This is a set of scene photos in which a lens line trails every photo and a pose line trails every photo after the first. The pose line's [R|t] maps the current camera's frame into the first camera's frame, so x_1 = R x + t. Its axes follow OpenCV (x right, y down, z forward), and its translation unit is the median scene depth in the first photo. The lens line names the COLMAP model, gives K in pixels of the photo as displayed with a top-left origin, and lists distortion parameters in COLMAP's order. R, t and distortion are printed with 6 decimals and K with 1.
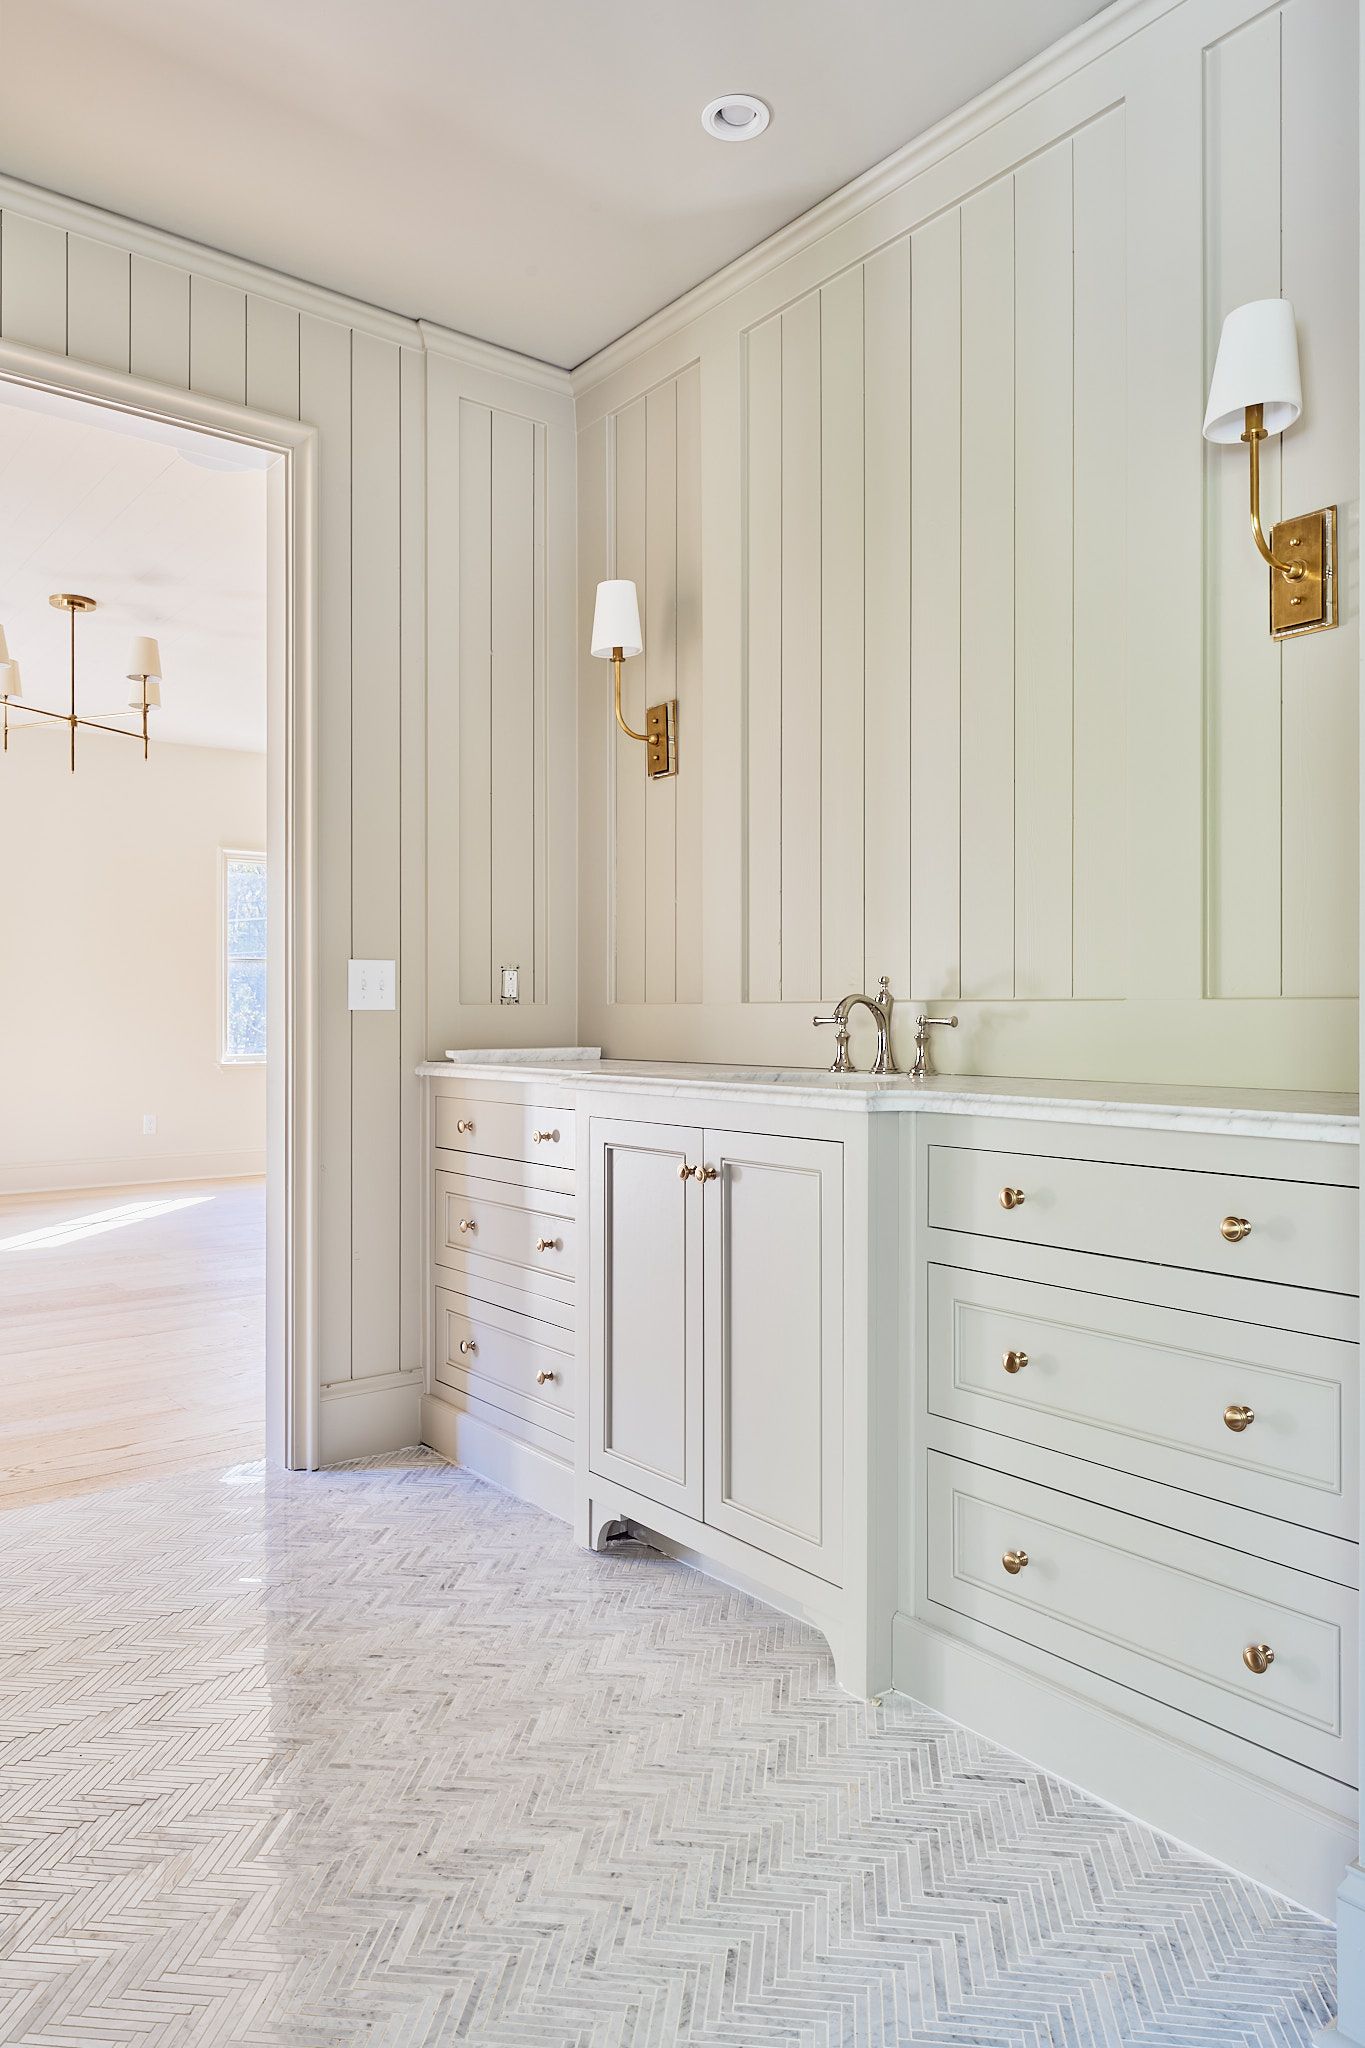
lens RADIAL K [[1310.5, 0, 682.5], [0, 1310.5, 1018.8], [0, 0, 1]] dist [-0.000315, -0.001252]
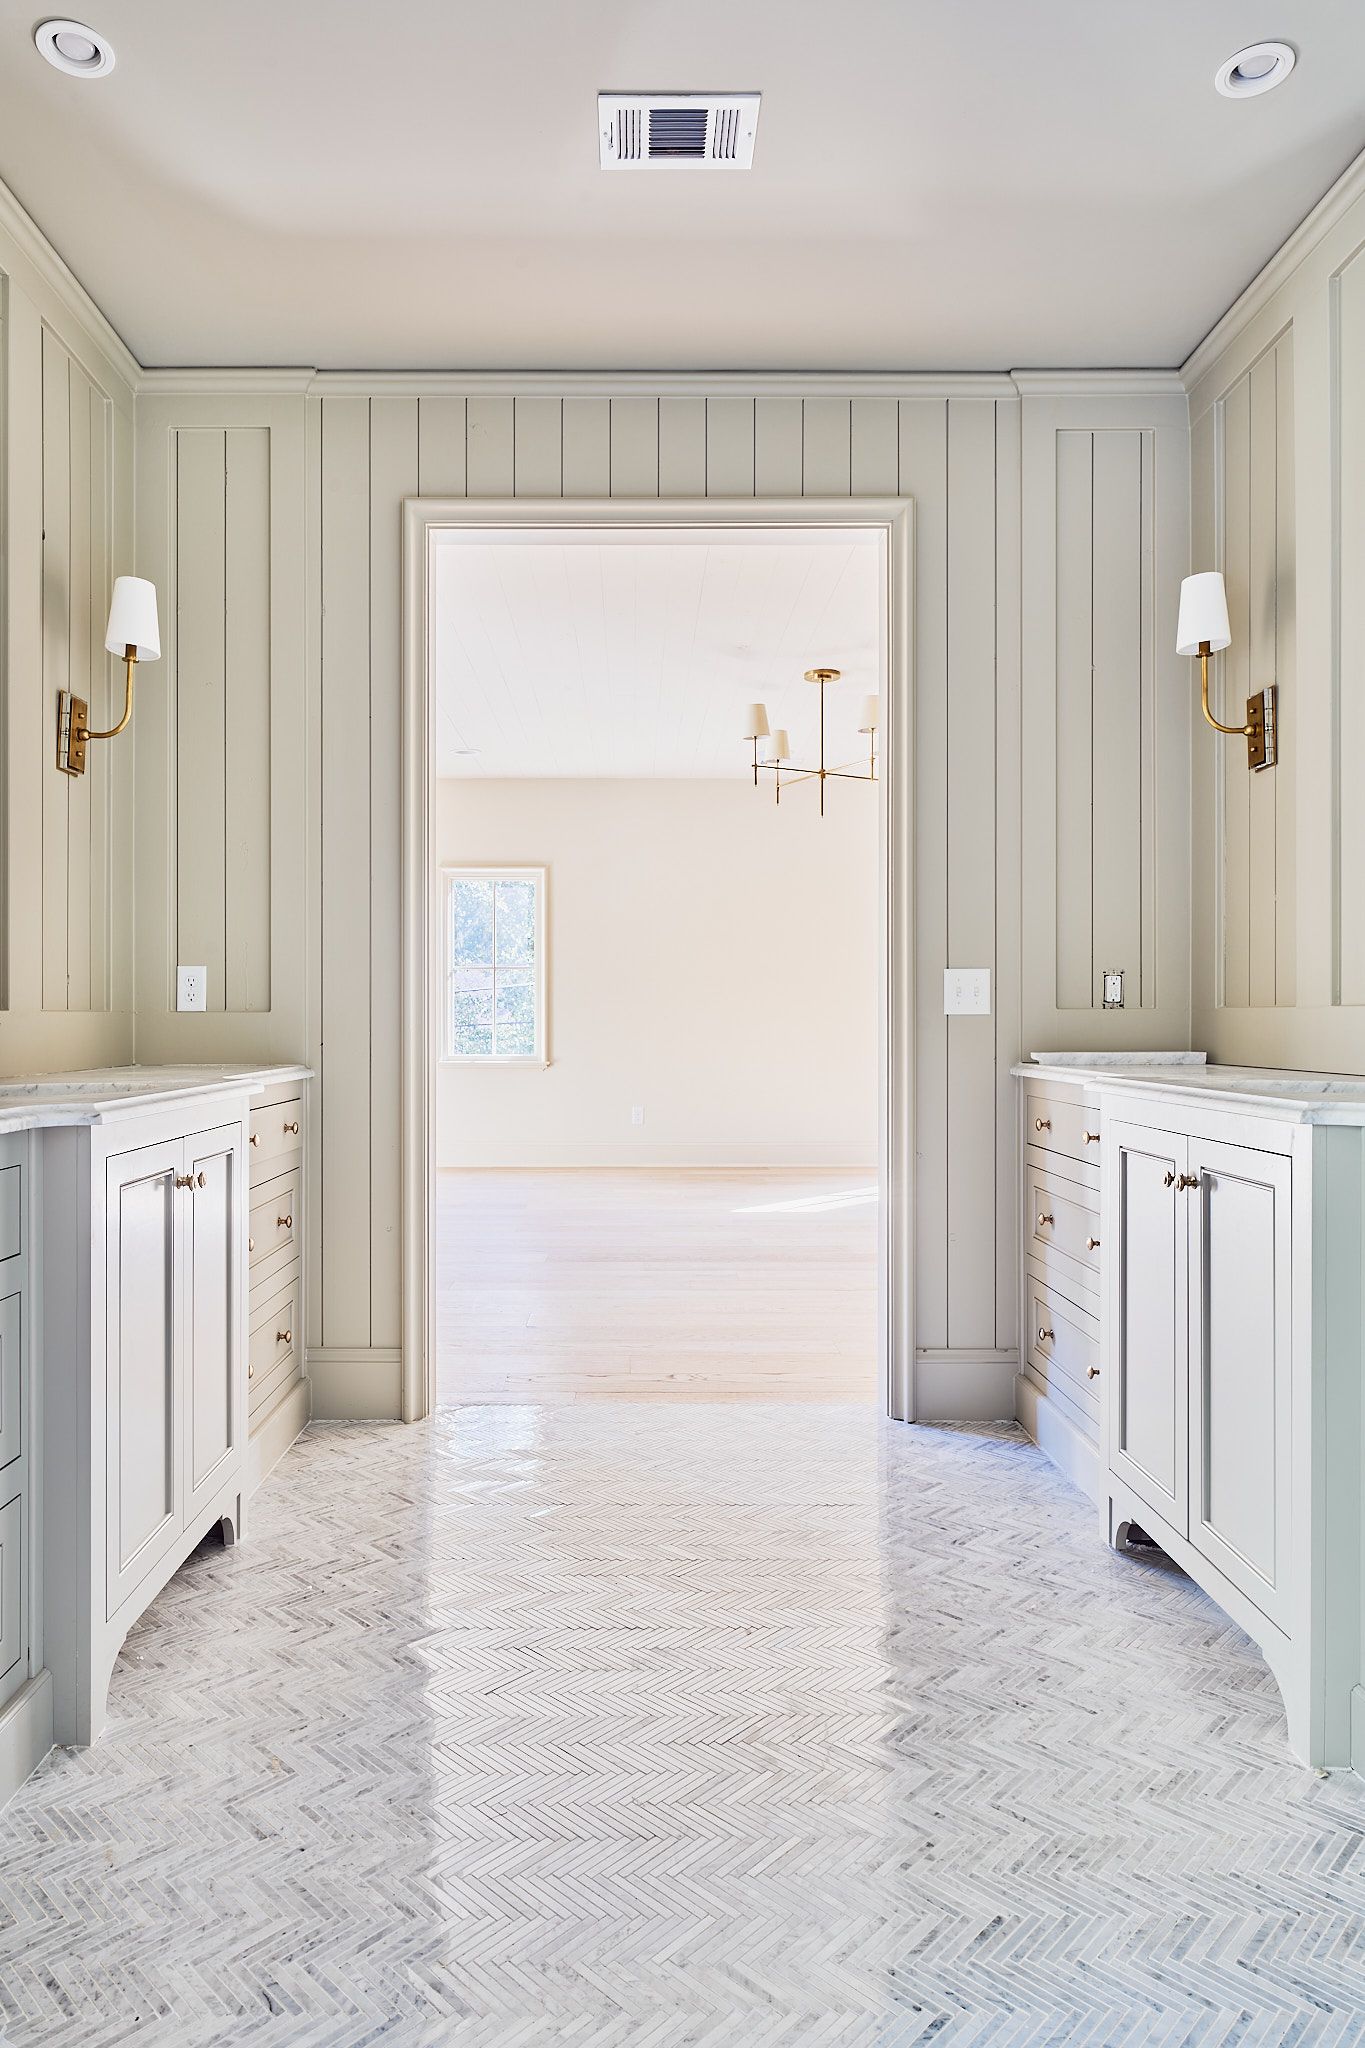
lens RADIAL K [[1238.0, 0, 677.7], [0, 1238.0, 1023.4], [0, 0, 1]] dist [0.000518, -0.000255]
pose [[0.797241, 0.001488, -0.603660, 0.233479], [-0.001151, 0.999999, 0.000944, -0.000014], [0.603661, -0.000058, 0.797241, 0.033442]]
